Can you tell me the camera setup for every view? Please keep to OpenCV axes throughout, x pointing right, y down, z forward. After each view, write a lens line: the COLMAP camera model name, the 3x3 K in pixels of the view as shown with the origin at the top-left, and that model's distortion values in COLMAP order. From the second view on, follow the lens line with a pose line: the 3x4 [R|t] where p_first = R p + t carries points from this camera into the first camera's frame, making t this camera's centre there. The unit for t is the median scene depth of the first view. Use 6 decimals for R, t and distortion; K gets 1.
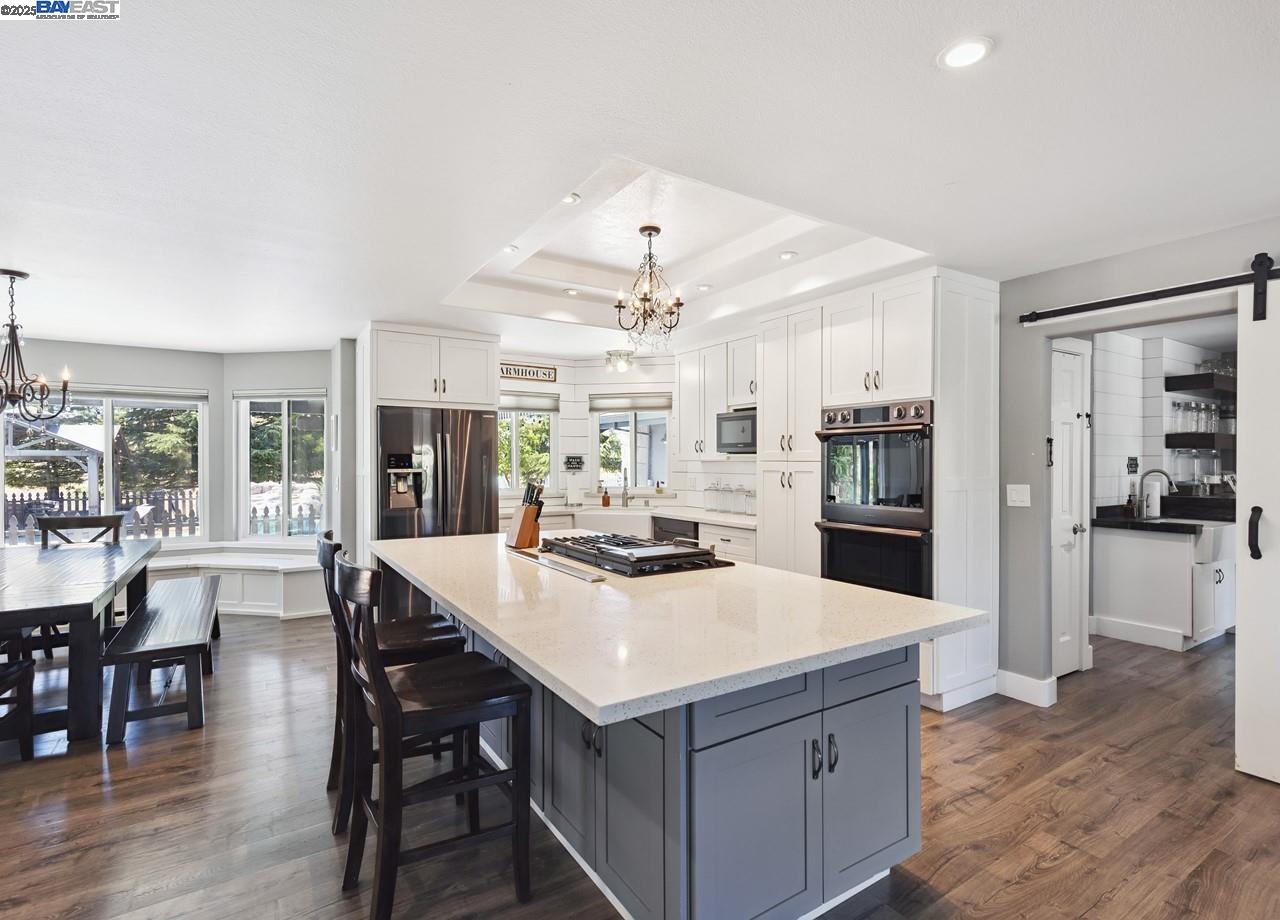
lens RADIAL K [[617.5, 0, 652.2], [0, 617.5, 462.6], [0, 0, 1]] dist [0.003432, 0.000935]
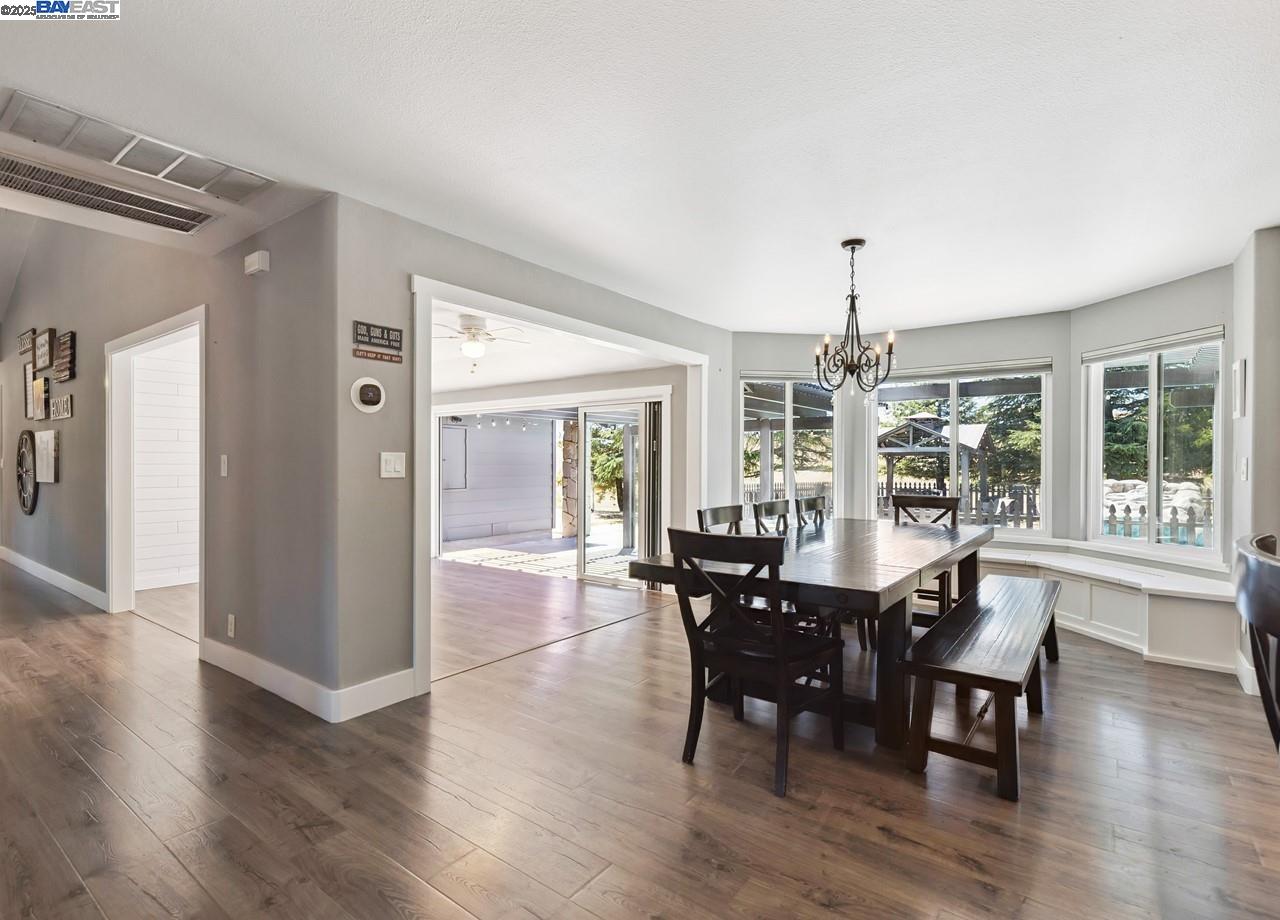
lens RADIAL K [[617.5, 0, 652.2], [0, 617.5, 462.6], [0, 0, 1]] dist [0.003432, 0.000935]
pose [[0.346619, 0.004257, -0.937996, -0.126569], [-0.005683, 0.999981, 0.002438, 0.028920], [0.937989, 0.004485, 0.346637, 0.215594]]
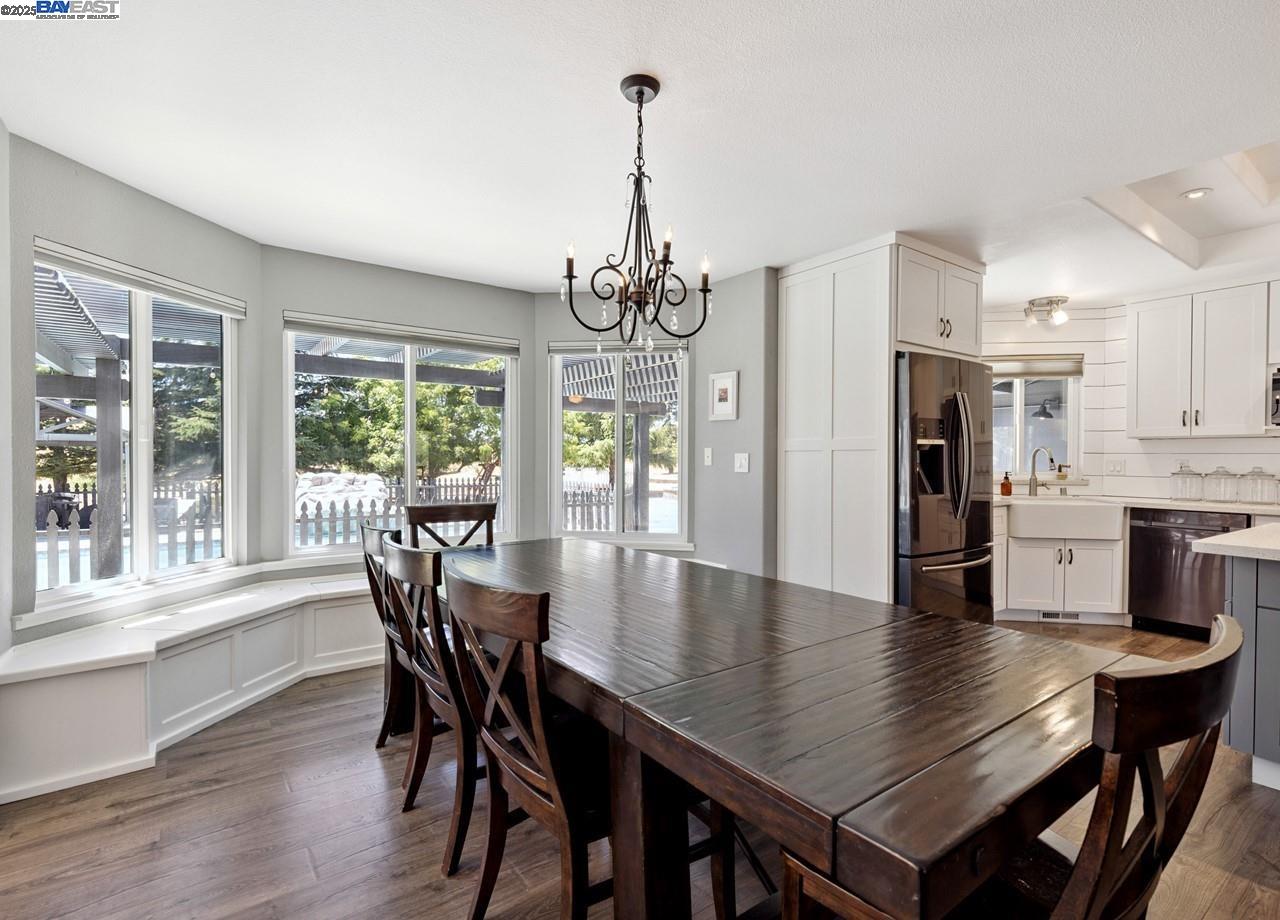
lens RADIAL K [[617.5, 0, 652.2], [0, 617.5, 462.6], [0, 0, 1]] dist [0.003432, 0.000935]
pose [[0.997855, 0.005912, 0.065190, -0.645659], [-0.006220, 0.999970, 0.004528, 0.030468], [-0.065161, -0.004924, 0.997863, 0.250026]]
